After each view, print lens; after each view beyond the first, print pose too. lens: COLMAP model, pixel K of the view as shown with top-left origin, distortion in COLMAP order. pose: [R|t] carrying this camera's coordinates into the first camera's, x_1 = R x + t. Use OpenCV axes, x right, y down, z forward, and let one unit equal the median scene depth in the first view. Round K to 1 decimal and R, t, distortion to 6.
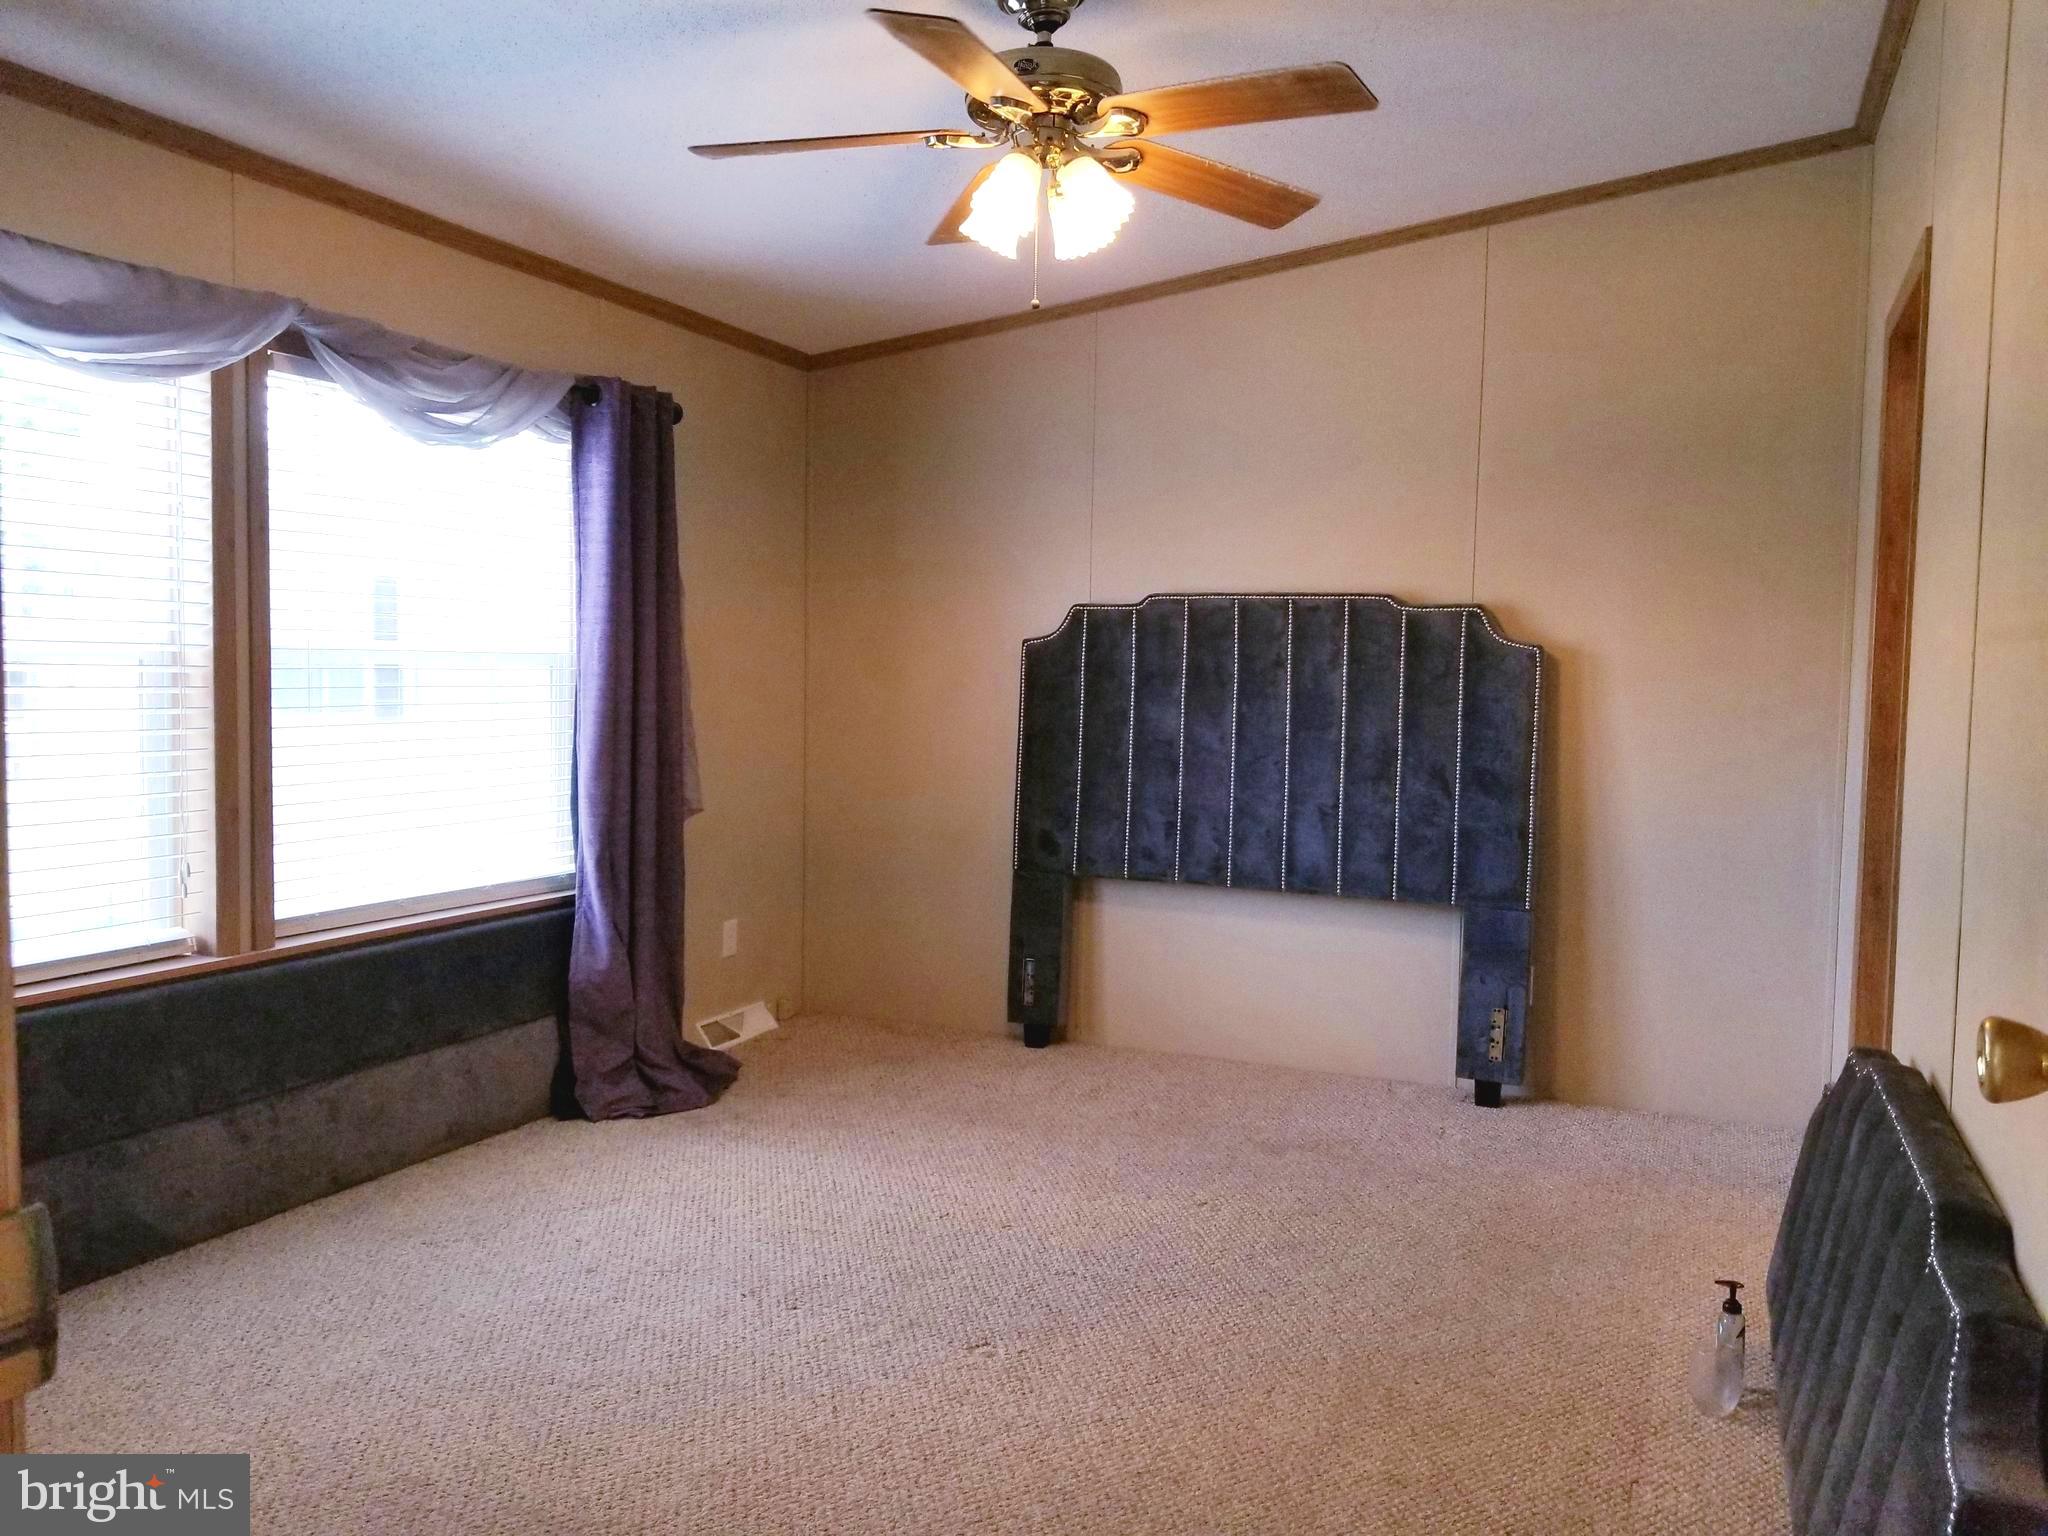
lens RADIAL K [[1656.1, 0, 1033.0], [0, 1656.1, 768.9], [0, 0, 1]] dist [0.071412, -0.136462]
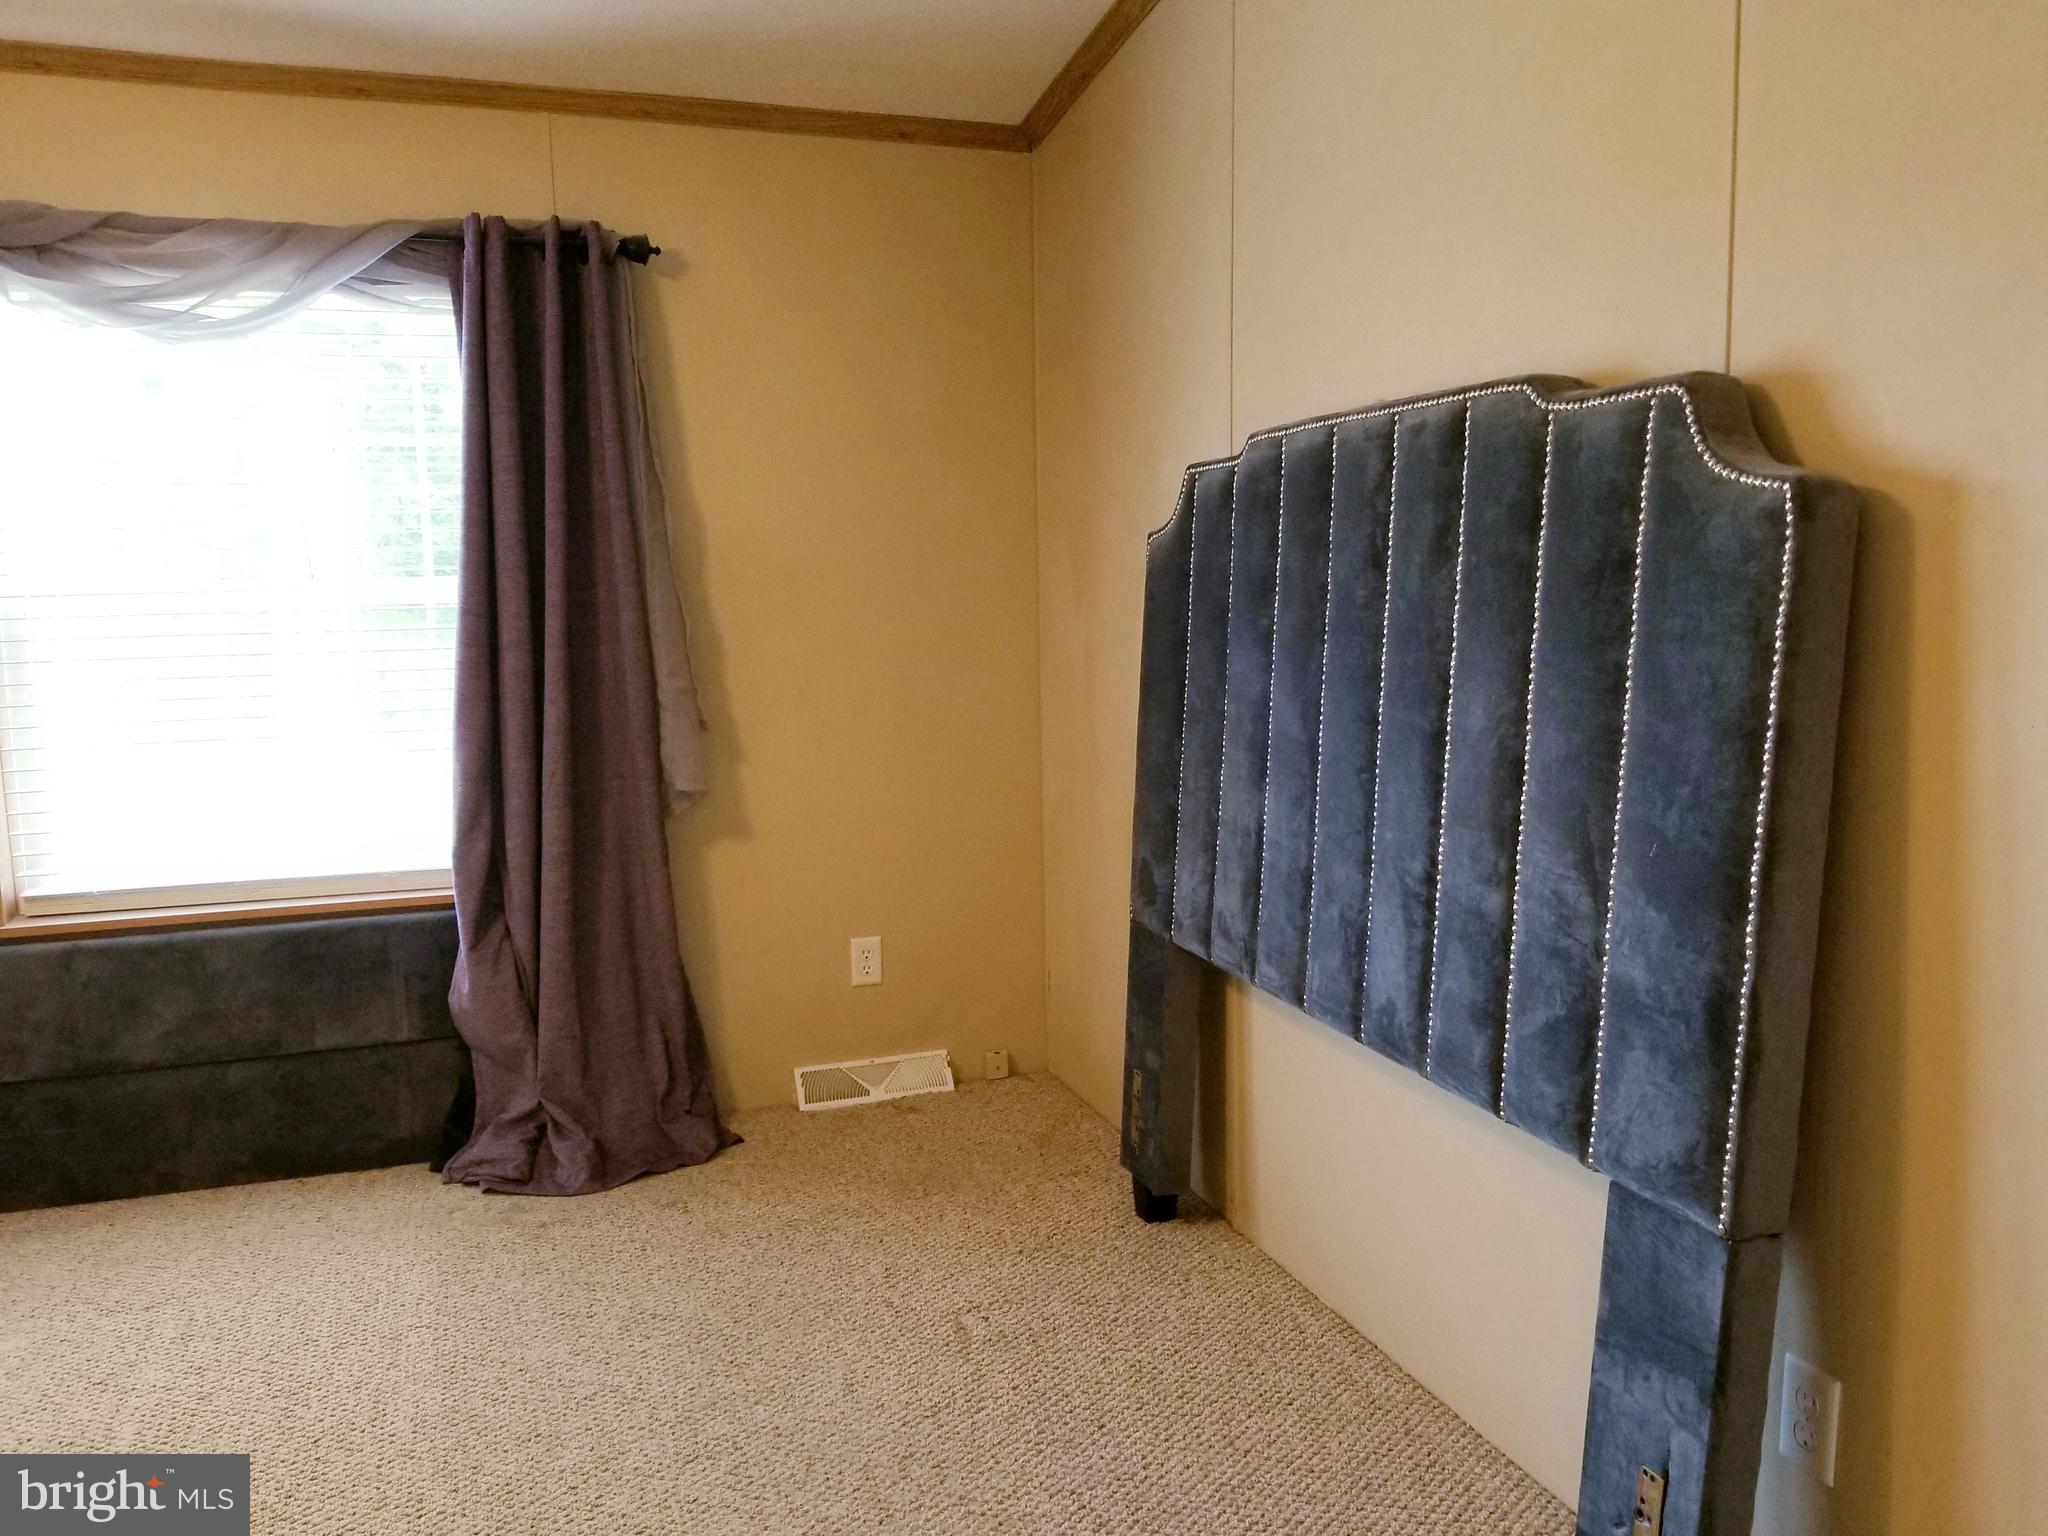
lens RADIAL K [[1656.1, 0, 1033.0], [0, 1656.1, 768.9], [0, 0, 1]] dist [0.071412, -0.136462]
pose [[0.642171, 0.059802, -0.764225, 0.478001], [-0.009081, 0.997476, 0.070424, -0.039125], [0.766508, -0.038285, 0.641093, 0.675460]]
